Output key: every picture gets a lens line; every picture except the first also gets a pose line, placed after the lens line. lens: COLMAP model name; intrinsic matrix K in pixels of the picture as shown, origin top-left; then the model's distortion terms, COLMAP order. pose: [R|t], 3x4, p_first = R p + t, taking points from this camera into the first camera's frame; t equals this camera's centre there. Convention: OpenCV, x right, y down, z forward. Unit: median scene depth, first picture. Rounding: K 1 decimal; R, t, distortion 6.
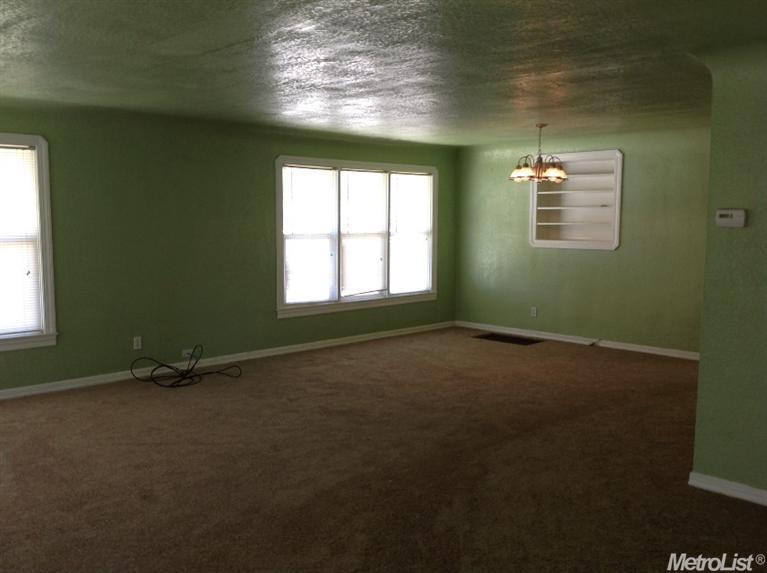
lens RADIAL K [[718.5, 0, 384.1], [0, 718.5, 285.6], [0, 0, 1]] dist [-0.026057, 0.000000]
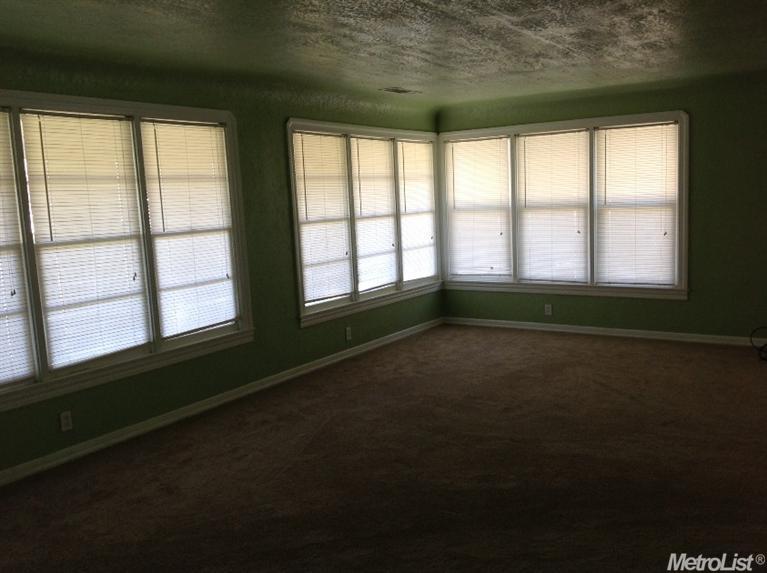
lens RADIAL K [[718.5, 0, 383.8], [0, 718.5, 288.2], [0, 0, 1]] dist [-0.026057, 0.000000]
pose [[0.189295, 0.118501, -0.974744, 0.554057], [-0.059996, 0.992232, 0.108976, -0.029061], [0.980086, 0.037852, 0.194934, 0.342639]]
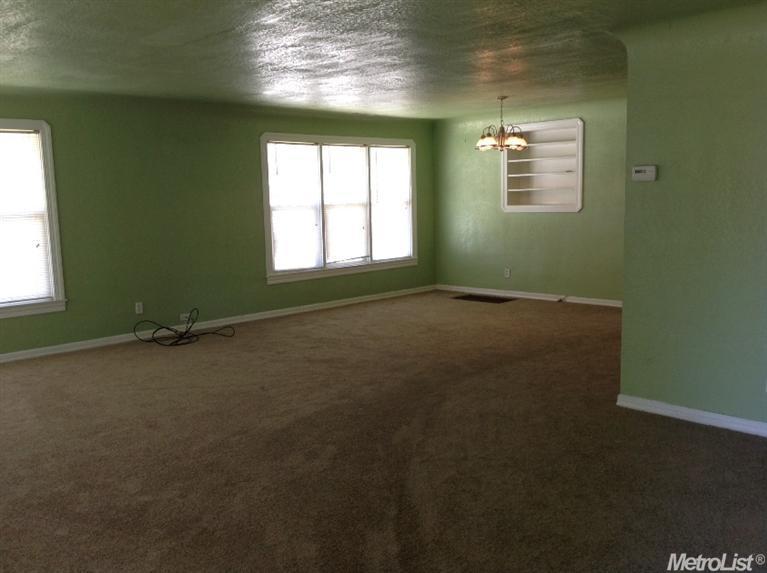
lens RADIAL K [[718.5, 0, 384.6], [0, 718.5, 289.4], [0, 0, 1]] dist [-0.026057, 0.000000]
pose [[0.999580, -0.028978, 0.000048, 0.037590], [0.028958, 0.998929, 0.036080, 0.026174], [-0.001093, -0.036063, 0.999349, -0.111100]]
